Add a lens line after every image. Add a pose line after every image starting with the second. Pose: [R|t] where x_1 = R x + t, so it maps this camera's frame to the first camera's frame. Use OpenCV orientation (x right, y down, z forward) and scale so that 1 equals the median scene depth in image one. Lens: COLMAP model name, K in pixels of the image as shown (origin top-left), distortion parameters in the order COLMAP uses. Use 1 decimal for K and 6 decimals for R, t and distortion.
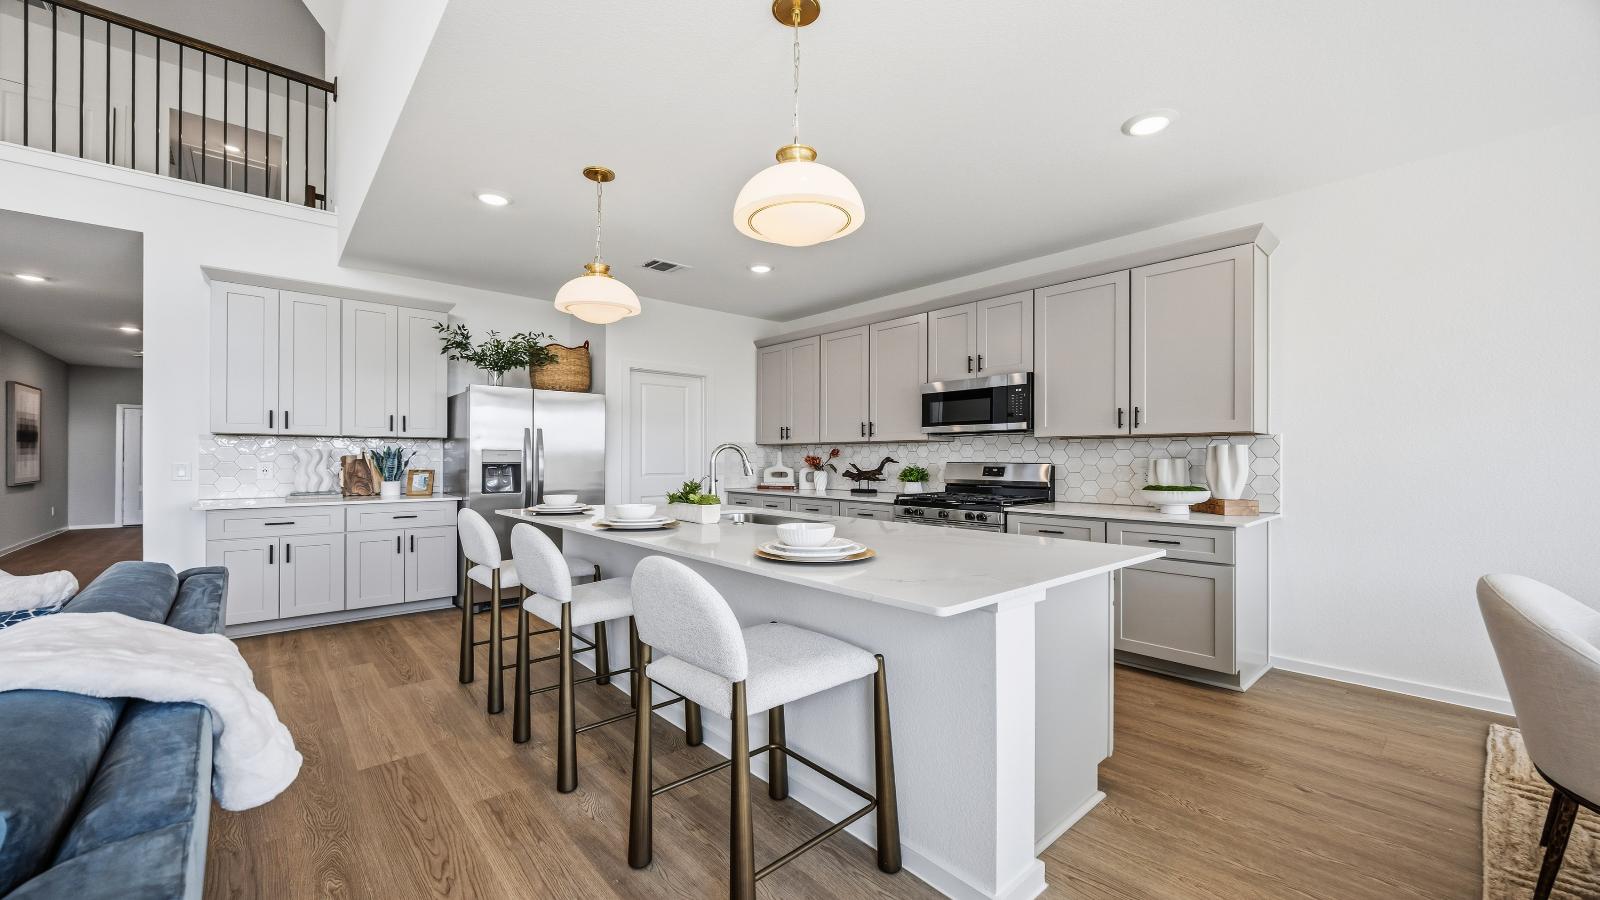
lens RADIAL K [[619.7, 0, 794.4], [0, 619.7, 452.0], [0, 0, 1]] dist [-0.008064, 0.000383]
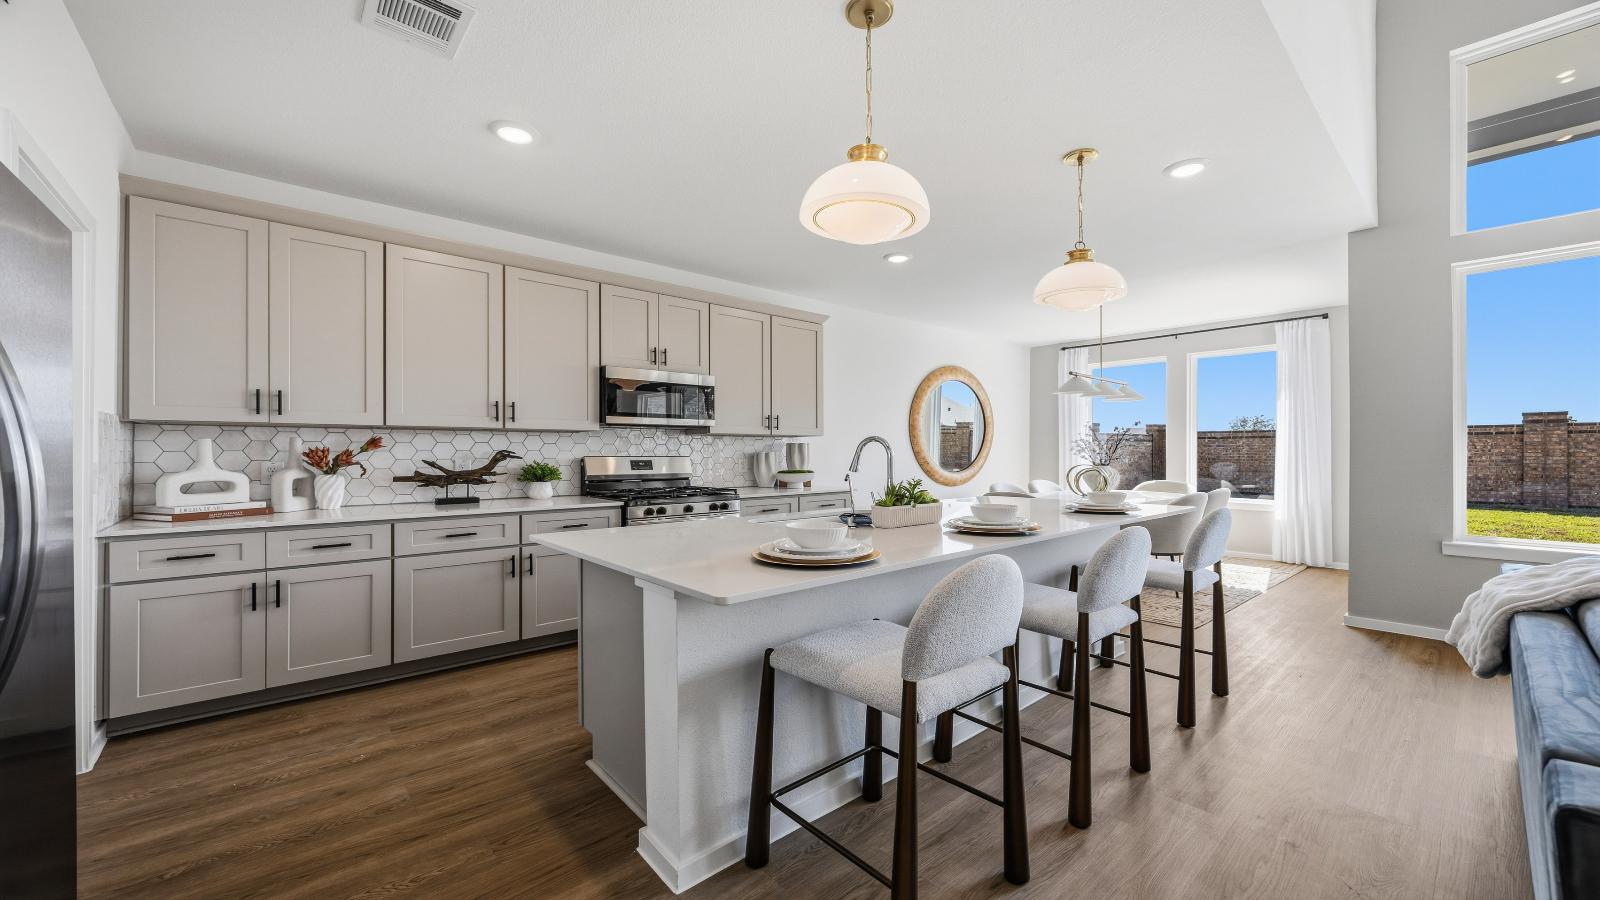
lens RADIAL K [[619.7, 0, 788.1], [0, 619.7, 448.9], [0, 0, 1]] dist [-0.008064, 0.000383]
pose [[-0.003175, 0.003020, 0.999990, -0.529272], [-0.009255, 0.999953, -0.003049, 0.004906], [-0.999952, -0.009265, -0.003147, 0.602666]]
